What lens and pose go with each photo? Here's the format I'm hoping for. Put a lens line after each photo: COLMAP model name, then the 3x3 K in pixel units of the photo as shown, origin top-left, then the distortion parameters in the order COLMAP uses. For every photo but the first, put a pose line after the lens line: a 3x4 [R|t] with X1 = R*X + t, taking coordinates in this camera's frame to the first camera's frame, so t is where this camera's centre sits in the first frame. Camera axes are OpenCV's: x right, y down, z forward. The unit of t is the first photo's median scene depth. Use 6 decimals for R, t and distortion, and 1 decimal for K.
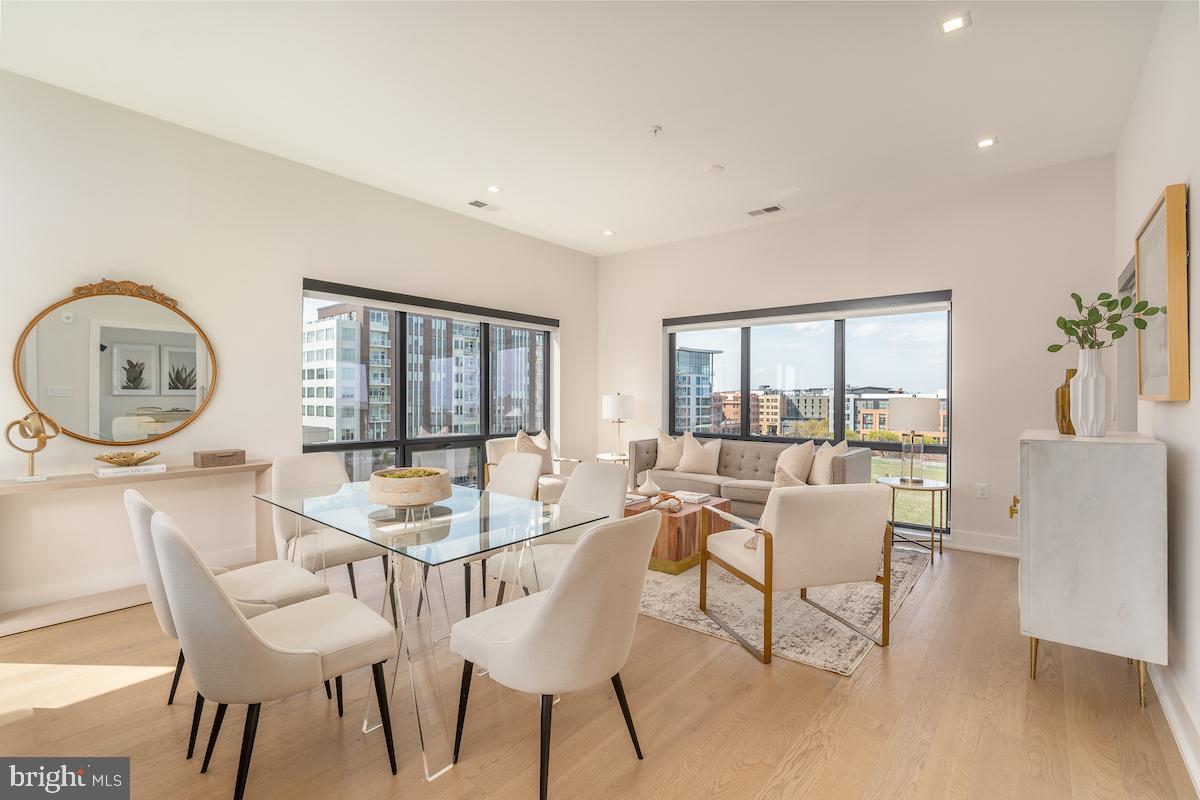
lens RADIAL K [[541.1, 0, 605.7], [0, 541.1, 400.5], [0, 0, 1]] dist [-0.002755, -0.000466]
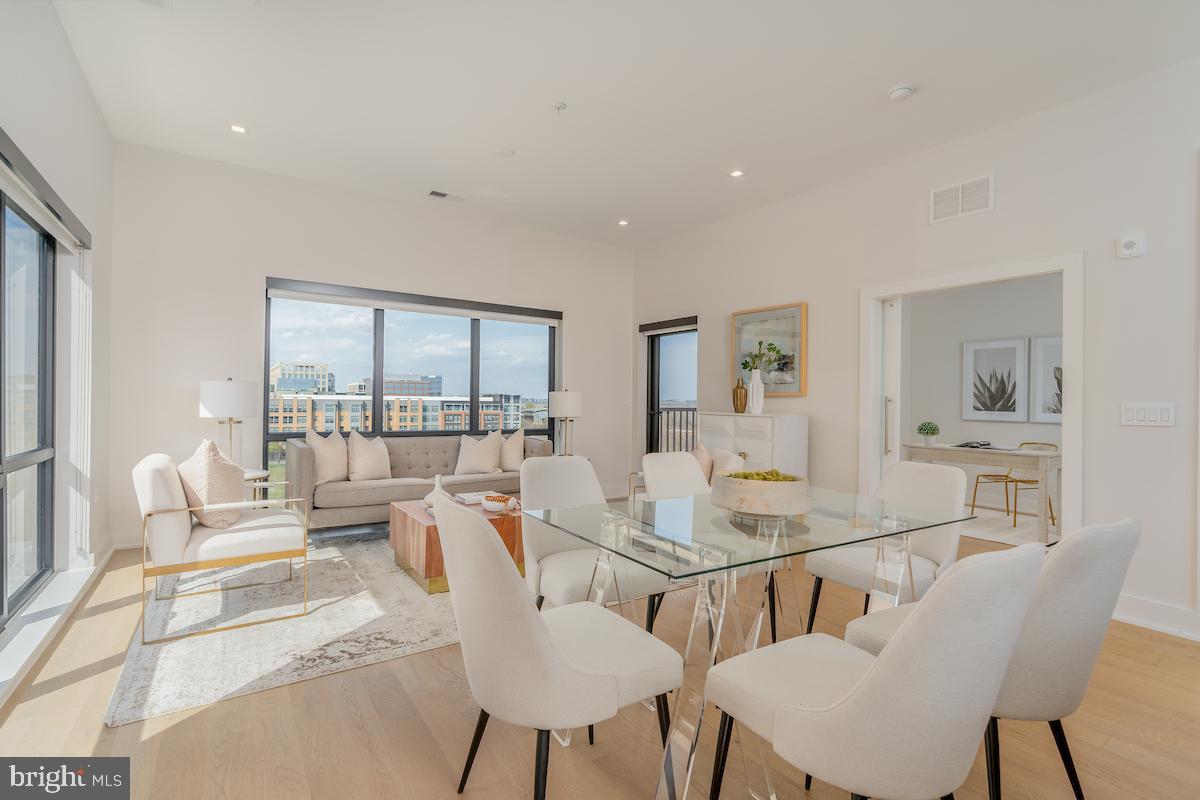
lens RADIAL K [[548.6, 0, 596.6], [0, 548.6, 395.7], [0, 0, 1]] dist [-0.000240, 0.000305]
pose [[0.286890, 0.010920, 0.957901, -0.768734], [-0.011563, 0.999902, -0.007935, 0.015253], [-0.957894, -0.008800, 0.286988, 0.624777]]
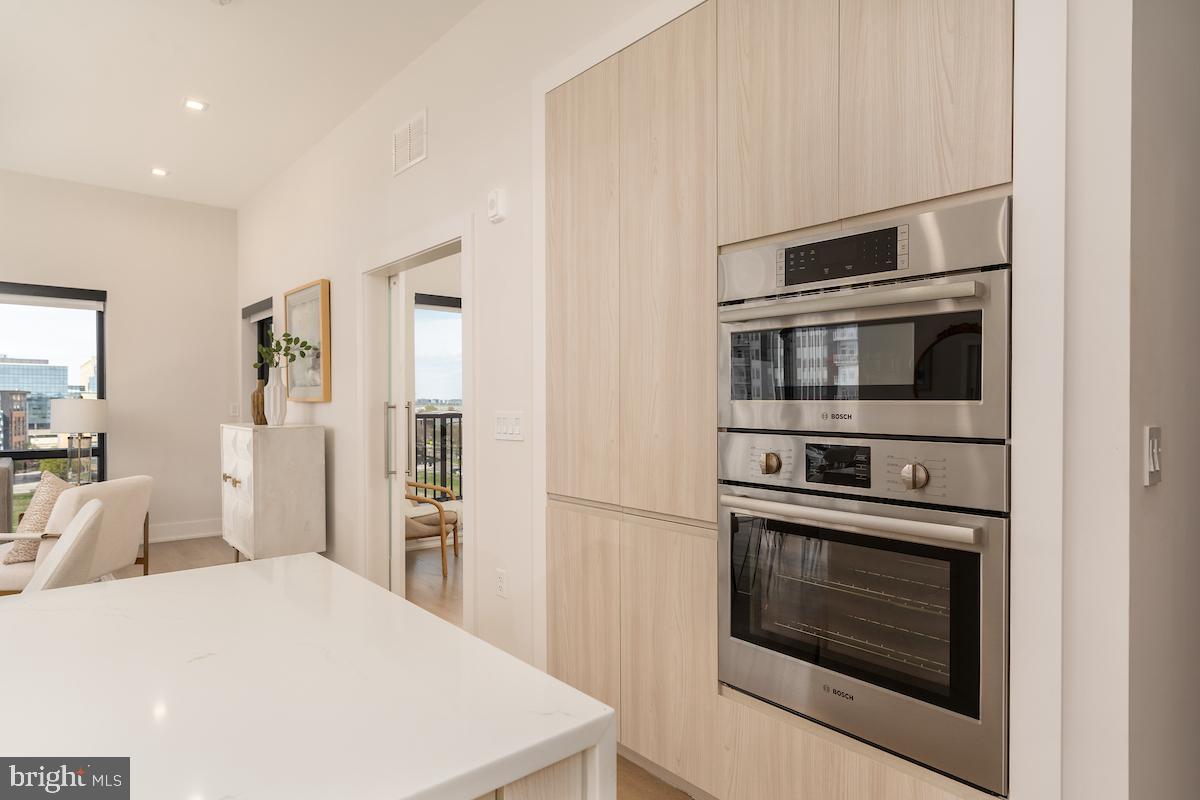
lens RADIAL K [[664.2, 0, 597.0], [0, 664.2, 406.2], [0, 0, 1]] dist [-0.002306, -0.000554]
pose [[0.175877, -0.008139, 0.984379, -0.496612], [0.002255, 0.999967, 0.007865, 0.000288], [-0.984410, 0.000837, 0.175889, -0.138110]]
